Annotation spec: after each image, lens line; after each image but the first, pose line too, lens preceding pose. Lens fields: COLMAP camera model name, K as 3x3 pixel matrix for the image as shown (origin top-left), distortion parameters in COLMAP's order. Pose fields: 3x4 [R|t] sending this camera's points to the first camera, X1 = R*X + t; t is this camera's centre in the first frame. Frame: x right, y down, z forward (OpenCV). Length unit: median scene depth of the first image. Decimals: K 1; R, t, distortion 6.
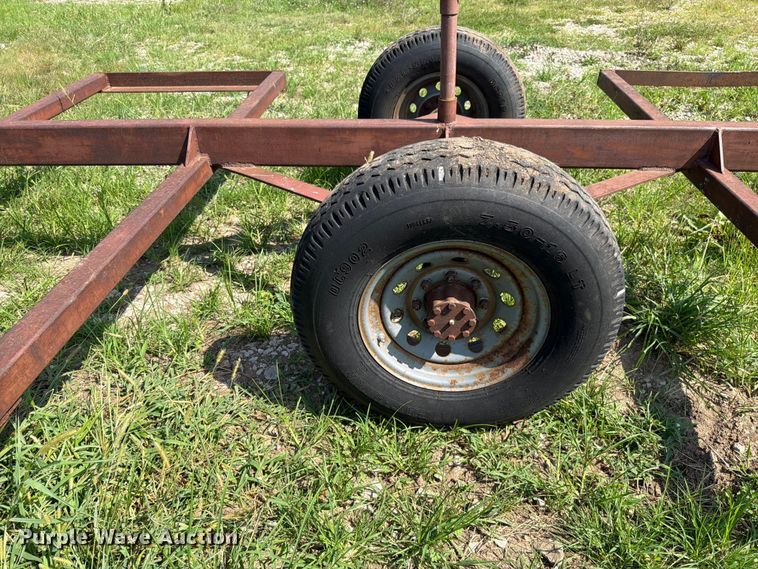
lens RADIAL K [[534.4, 0, 379.7], [0, 534.4, 298.4], [0, 0, 1]] dist [0.038252, -0.052613]
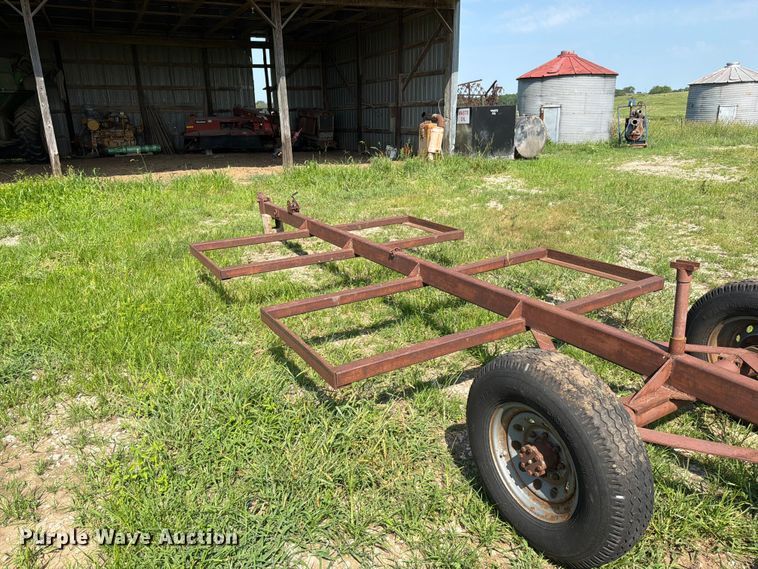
lens RADIAL K [[534.4, 0, 375.4], [0, 534.4, 286.2], [0, 0, 1]] dist [0.038252, -0.052613]
pose [[0.564128, 0.257335, -0.784562, 0.533921], [-0.452888, 0.890941, -0.033415, -0.084802], [0.690400, 0.374169, 0.619149, -0.264475]]
